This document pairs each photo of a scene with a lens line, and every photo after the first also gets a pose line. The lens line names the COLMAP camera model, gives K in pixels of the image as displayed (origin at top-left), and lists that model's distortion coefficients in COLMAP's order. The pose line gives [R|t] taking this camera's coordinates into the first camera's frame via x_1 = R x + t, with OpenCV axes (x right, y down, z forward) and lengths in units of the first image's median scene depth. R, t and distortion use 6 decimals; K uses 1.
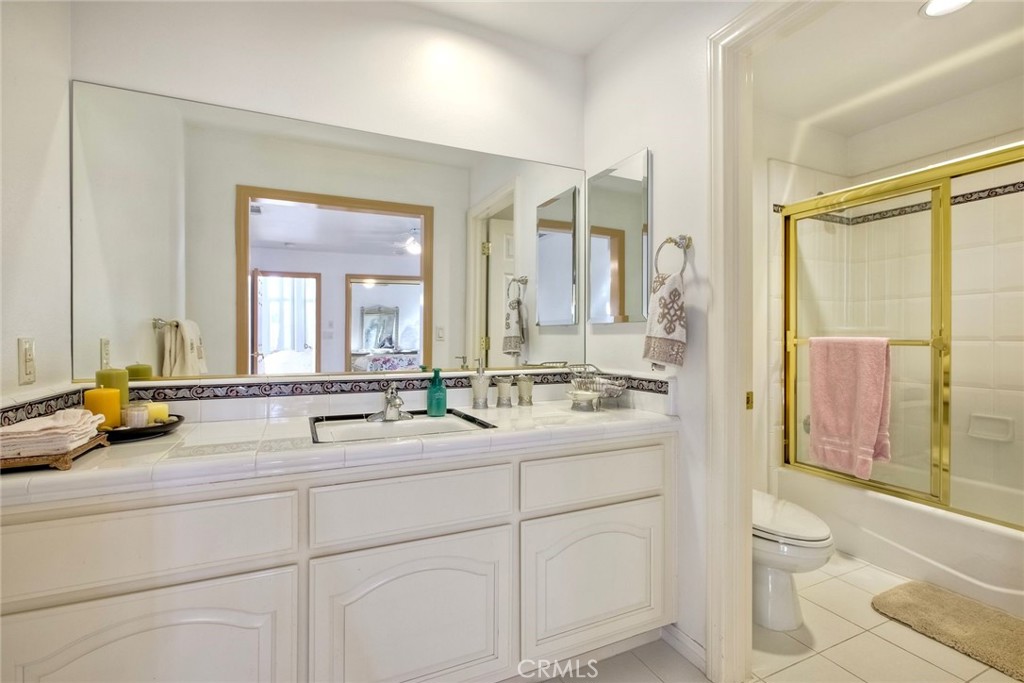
lens RADIAL K [[469.5, 0, 518.8], [0, 469.5, 331.6], [0, 0, 1]] dist [-0.000285, 0.000460]
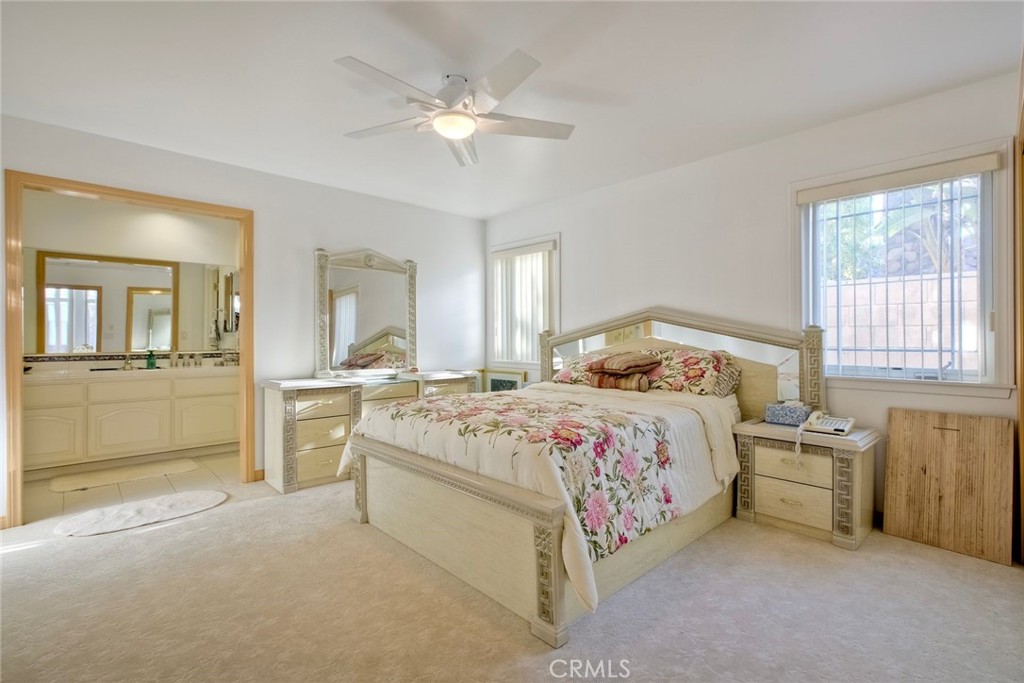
lens RADIAL K [[469.5, 0, 518.8], [0, 469.5, 331.6], [0, 0, 1]] dist [-0.000285, 0.000460]
pose [[0.949586, 0.006273, 0.313444, 0.876912], [-0.006023, 0.999980, -0.001768, -0.030045], [-0.313449, -0.000209, 0.949605, -1.943281]]
